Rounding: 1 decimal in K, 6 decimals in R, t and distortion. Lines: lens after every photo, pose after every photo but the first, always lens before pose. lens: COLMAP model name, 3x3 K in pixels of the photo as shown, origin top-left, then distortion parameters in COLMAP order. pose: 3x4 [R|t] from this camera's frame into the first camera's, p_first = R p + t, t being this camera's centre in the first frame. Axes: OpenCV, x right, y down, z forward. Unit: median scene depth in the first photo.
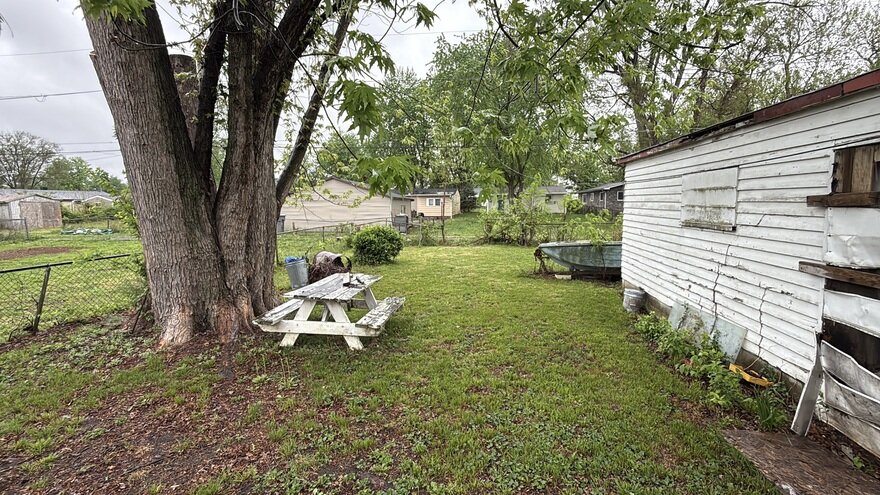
lens RADIAL K [[400.7, 0, 440.0], [0, 400.7, 247.5], [0, 0, 1]] dist [0.000324, -0.000202]
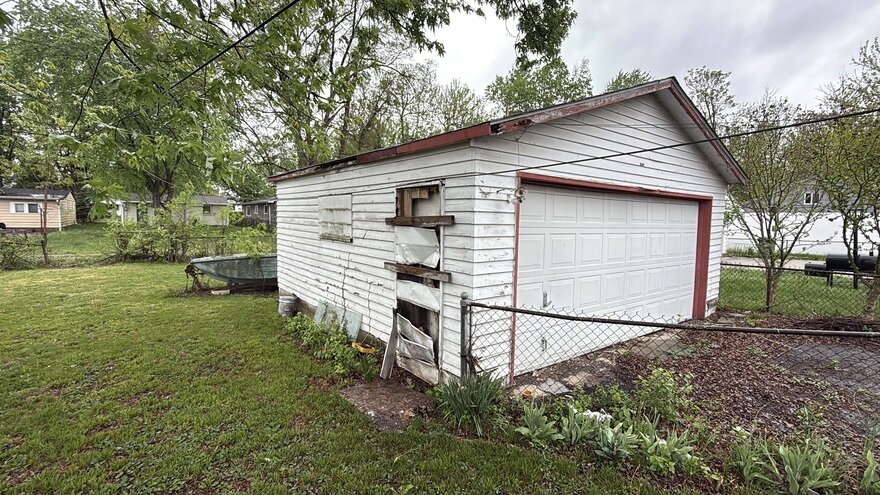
lens RADIAL K [[400.7, 0, 440.0], [0, 400.7, 247.5], [0, 0, 1]] dist [0.000324, -0.000202]
pose [[0.706920, -0.026901, 0.706782, 0.003307], [0.049295, 0.998720, -0.011292, 0.004969], [-0.705573, 0.042823, 0.707342, -0.114848]]
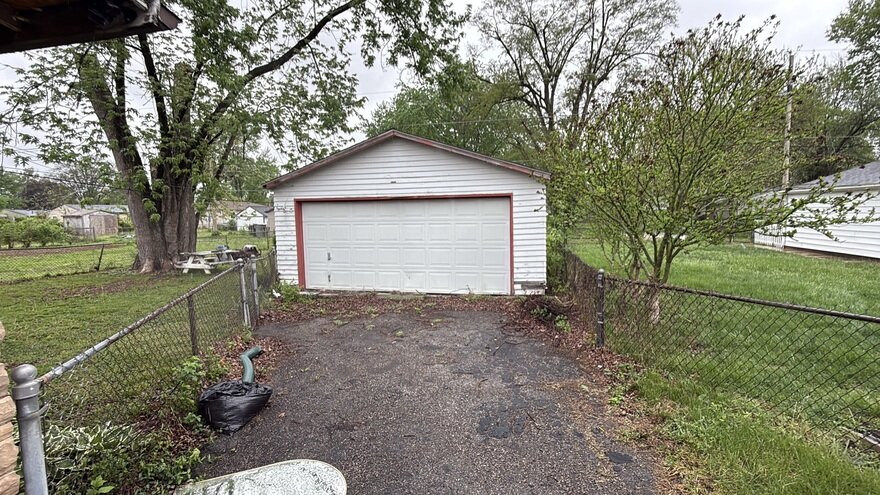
lens RADIAL K [[400.7, 0, 440.0], [0, 400.7, 247.5], [0, 0, 1]] dist [0.000324, -0.000202]
pose [[0.996291, 0.001424, -0.086038, 1.408800], [-0.003295, 0.999761, -0.021606, 0.114828], [0.085987, 0.021810, 0.996058, -1.388843]]
